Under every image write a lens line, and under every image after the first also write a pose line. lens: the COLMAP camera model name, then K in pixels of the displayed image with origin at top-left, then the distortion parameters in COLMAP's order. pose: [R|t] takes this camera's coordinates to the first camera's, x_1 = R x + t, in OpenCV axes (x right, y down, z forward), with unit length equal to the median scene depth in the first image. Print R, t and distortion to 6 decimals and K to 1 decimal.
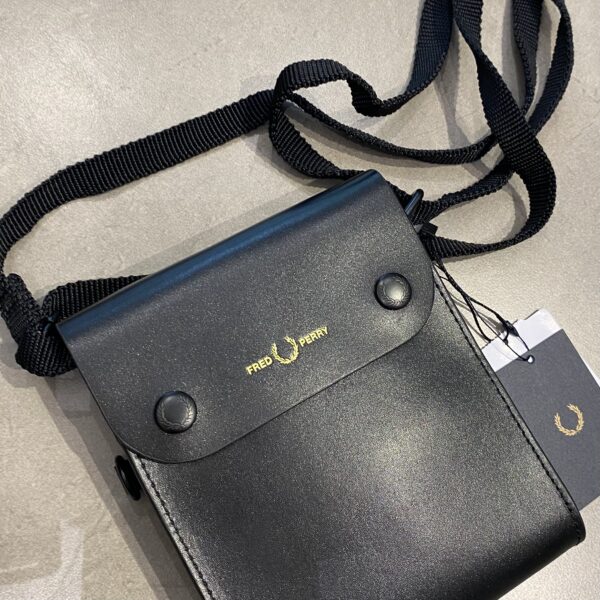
lens RADIAL K [[631.3, 0, 313.5], [0, 631.3, 303.4], [0, 0, 1]] dist [0.027738, -0.014525]
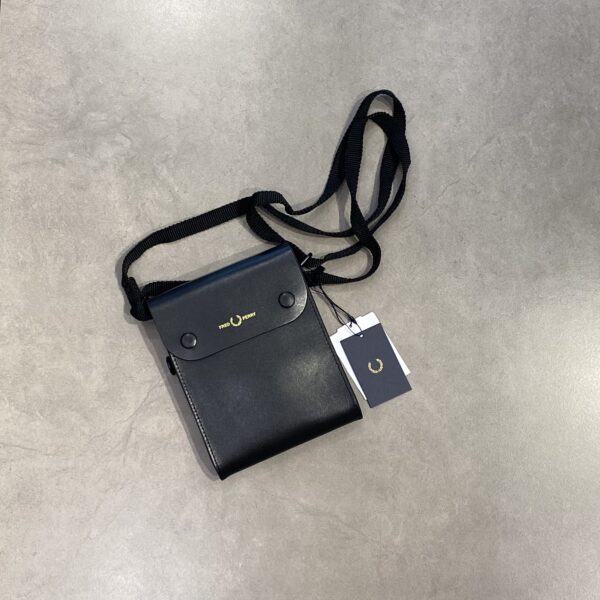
lens RADIAL K [[649.6, 0, 324.0], [0, 649.6, 297.9], [0, 0, 1]] dist [0.025425, -0.012803]
pose [[0.987032, 0.098893, -0.126440, 0.504040], [-0.090471, 0.993385, 0.070716, -0.186412], [0.132597, -0.058360, 0.989450, -1.201305]]
